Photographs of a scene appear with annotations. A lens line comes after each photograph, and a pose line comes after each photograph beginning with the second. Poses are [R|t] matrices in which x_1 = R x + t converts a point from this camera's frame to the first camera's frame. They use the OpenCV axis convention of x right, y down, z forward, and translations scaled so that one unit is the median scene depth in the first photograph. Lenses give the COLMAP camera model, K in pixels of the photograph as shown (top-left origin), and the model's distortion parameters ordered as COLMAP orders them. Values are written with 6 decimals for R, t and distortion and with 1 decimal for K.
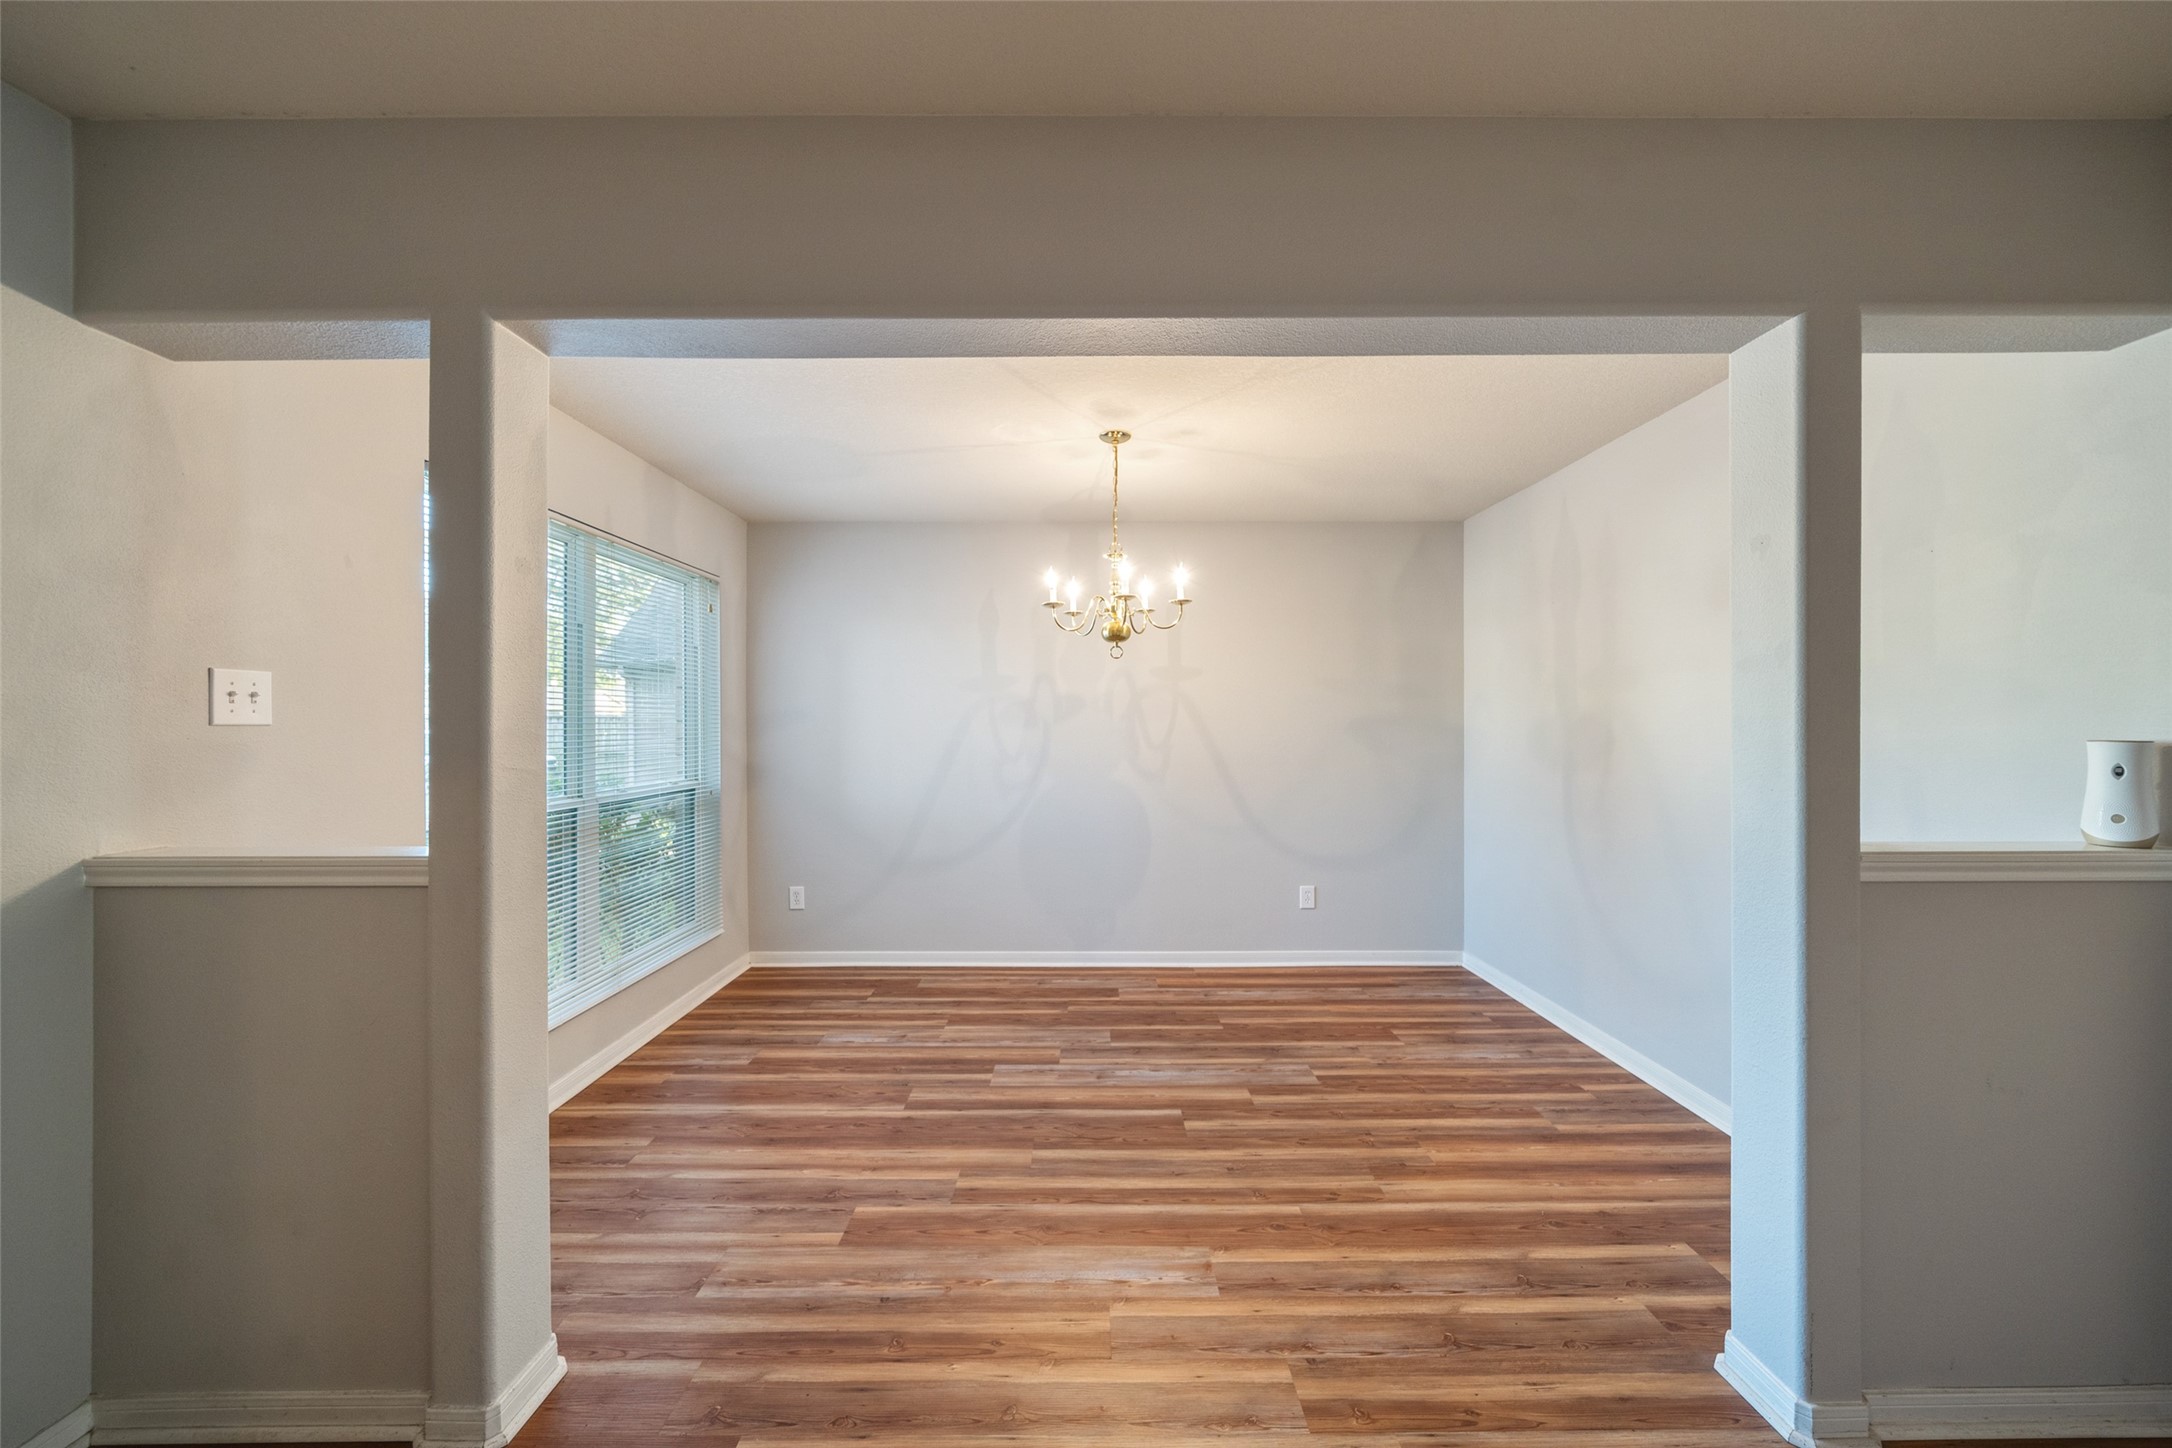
lens RADIAL K [[815.3, 0, 1091.3], [0, 815.3, 722.1], [0, 0, 1]] dist [-0.001857, 0.000191]
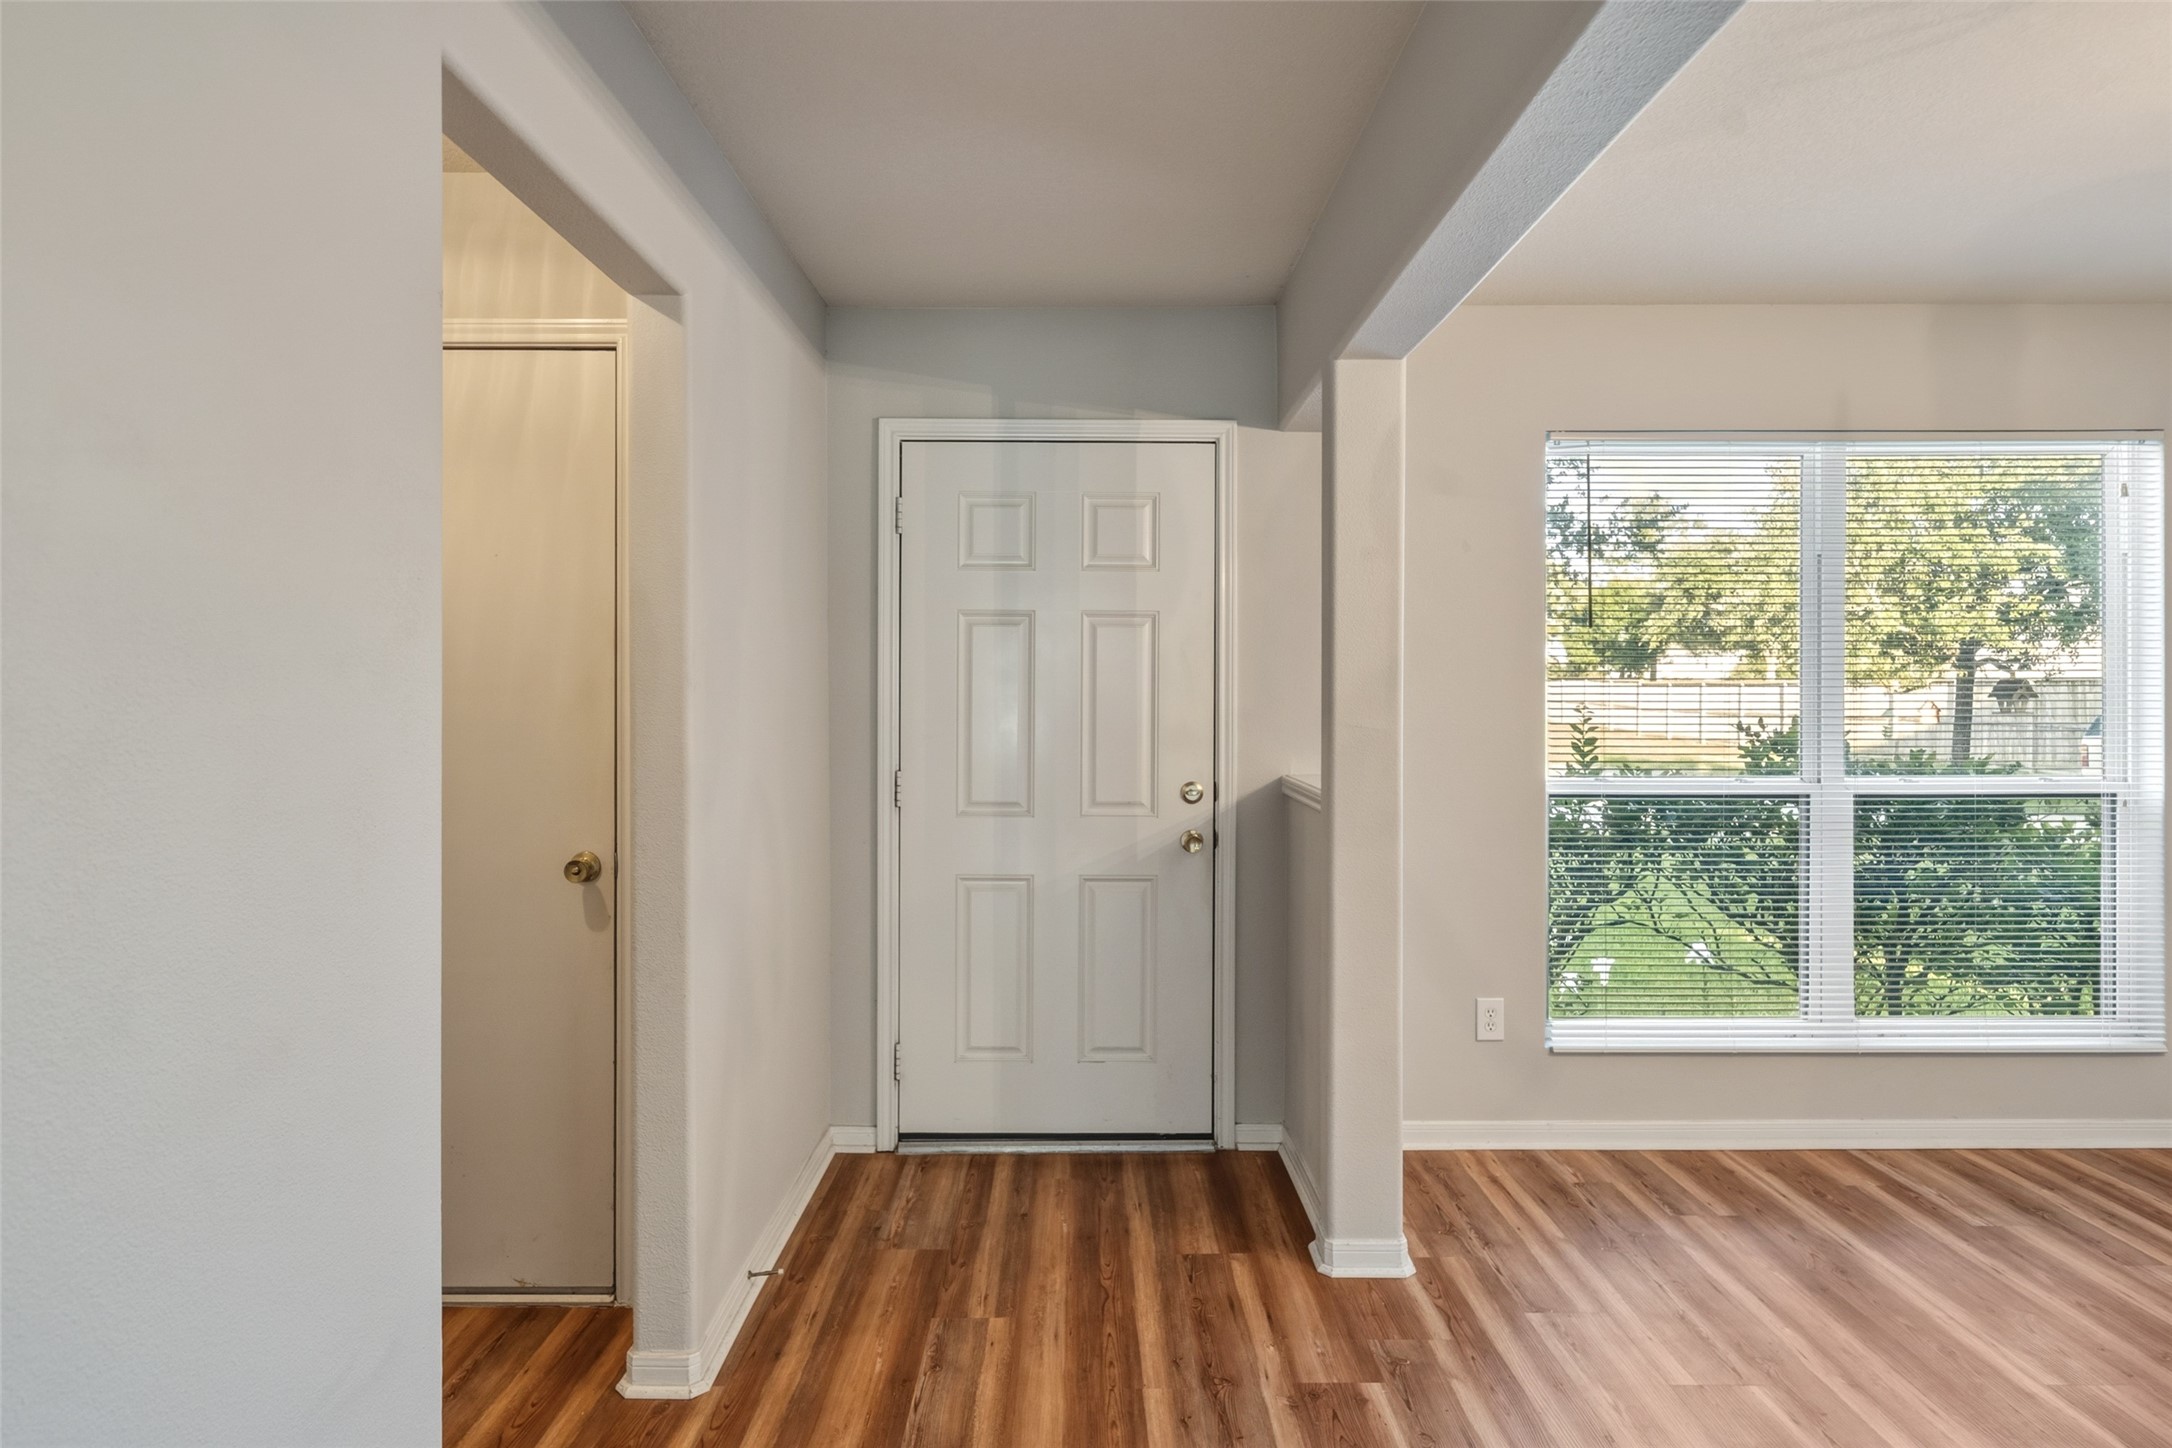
lens RADIAL K [[1267.1, 0, 1077.2], [0, 1267.1, 712.4], [0, 0, 1]] dist [0.006742, 0.000819]
pose [[0.000807, 0.028804, -0.999585, 0.864733], [-0.000195, 0.999585, 0.028804, -0.018826], [1.000000, 0.000172, 0.000813, 0.448074]]
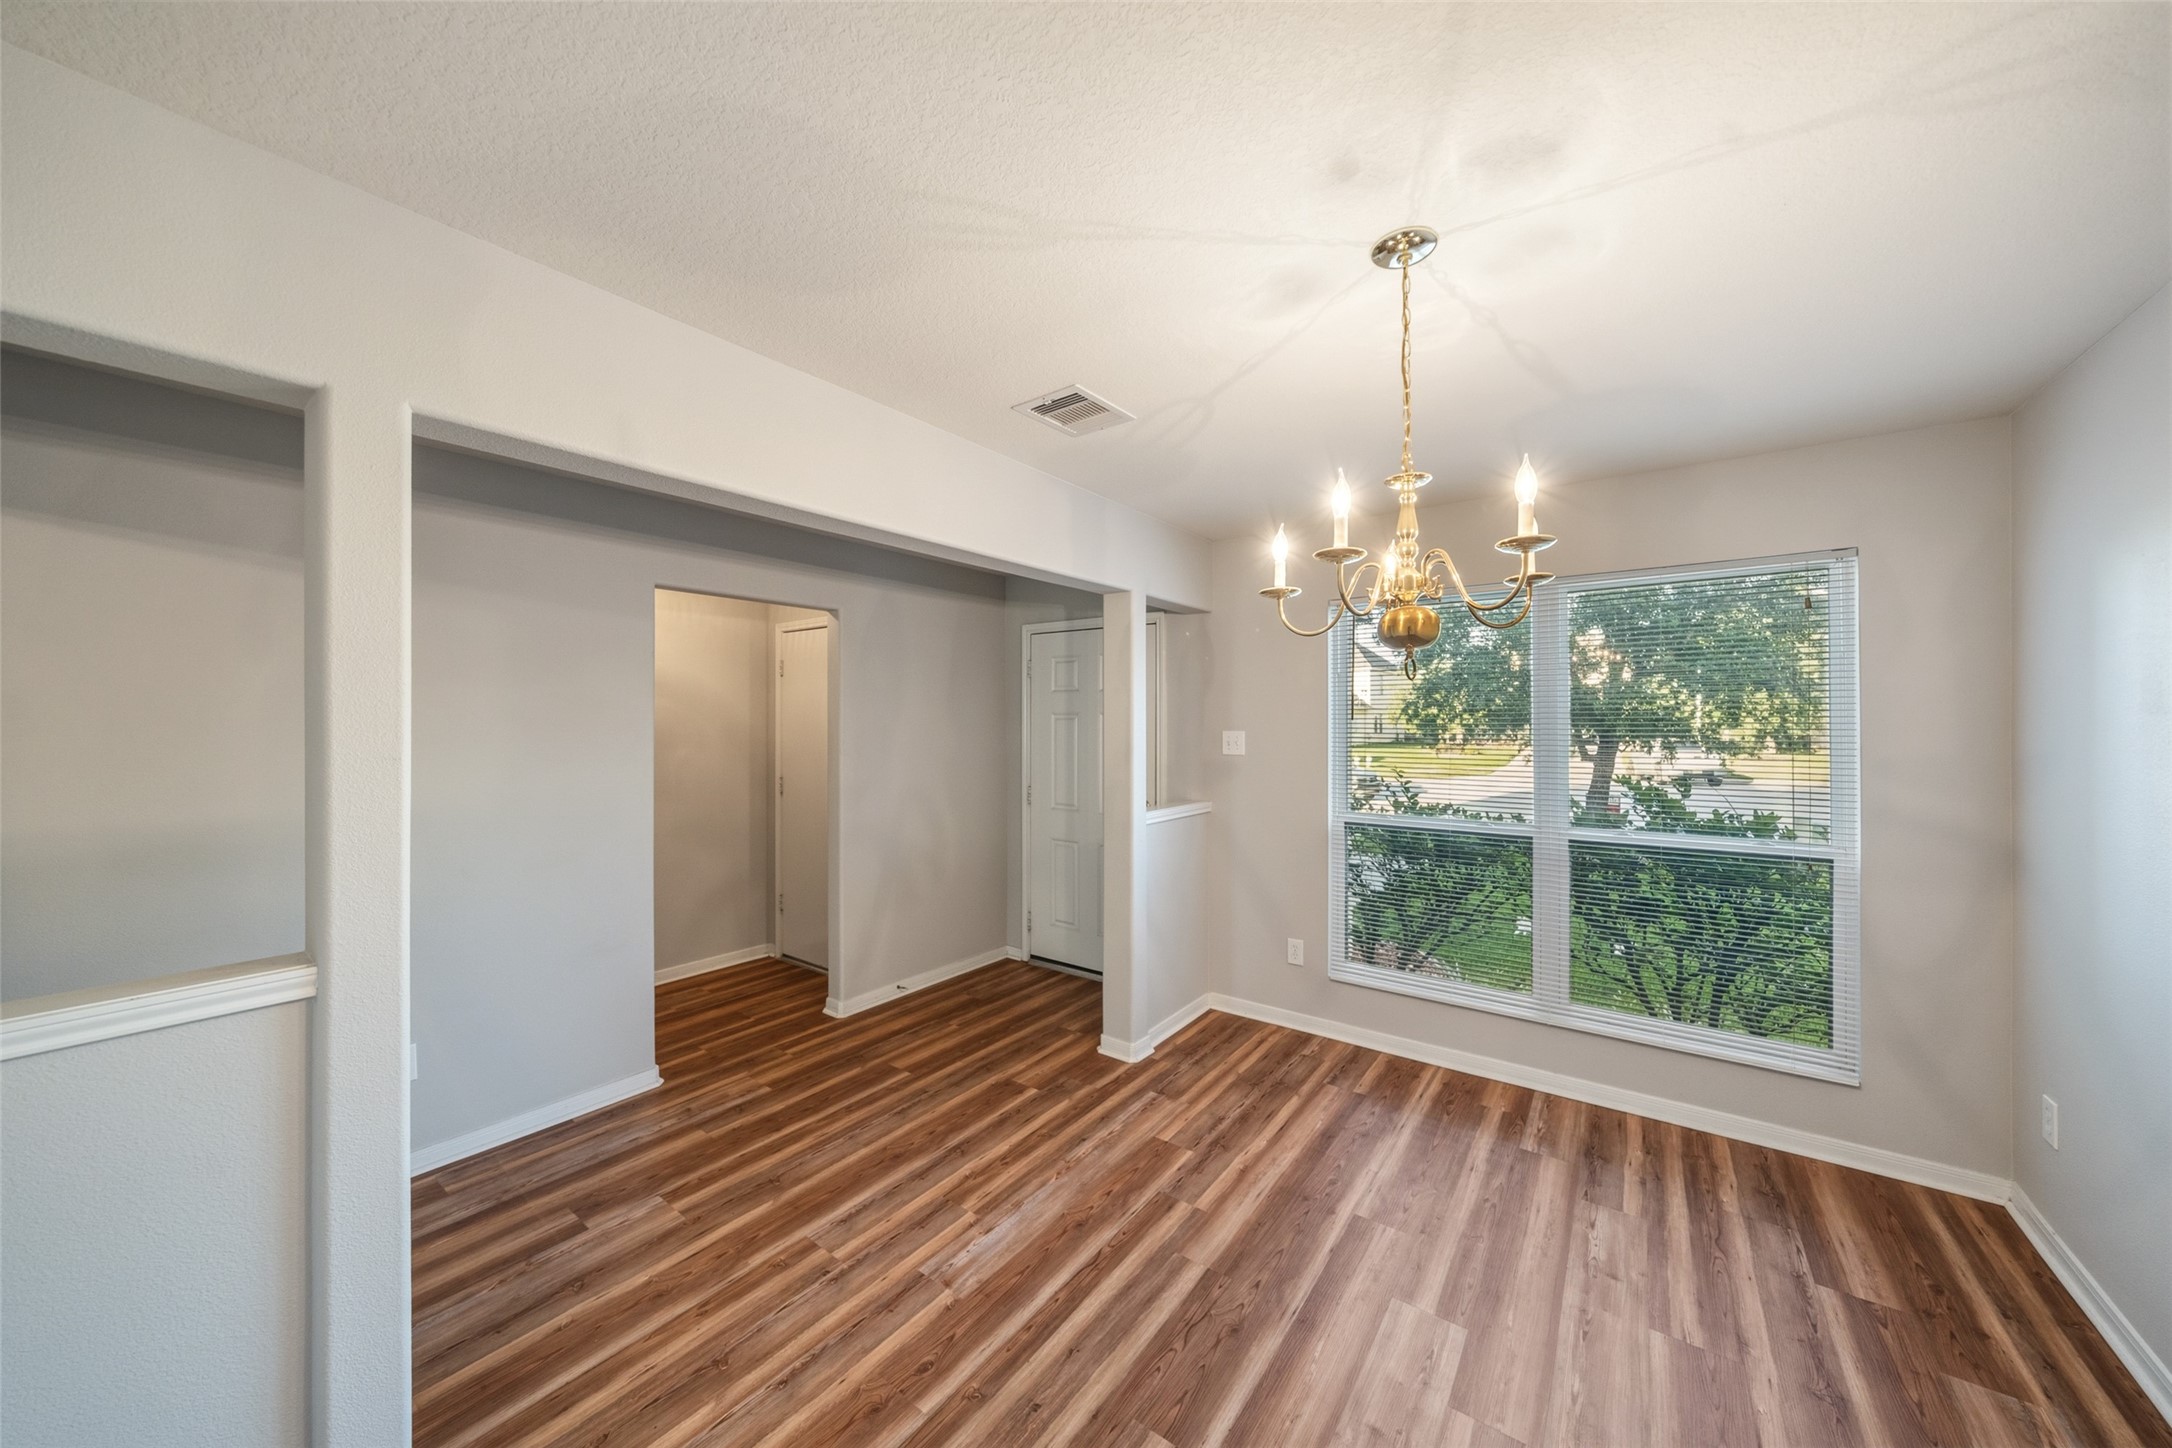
lens RADIAL K [[756.8, 0, 1091.2], [0, 756.8, 731.5], [0, 0, 1]] dist [-0.005373, 0.000466]
pose [[-0.606138, 0.015182, -0.795215, 0.803416], [0.002901, 0.999853, 0.016878, -0.089493], [0.795354, 0.007923, -0.606093, 1.724689]]
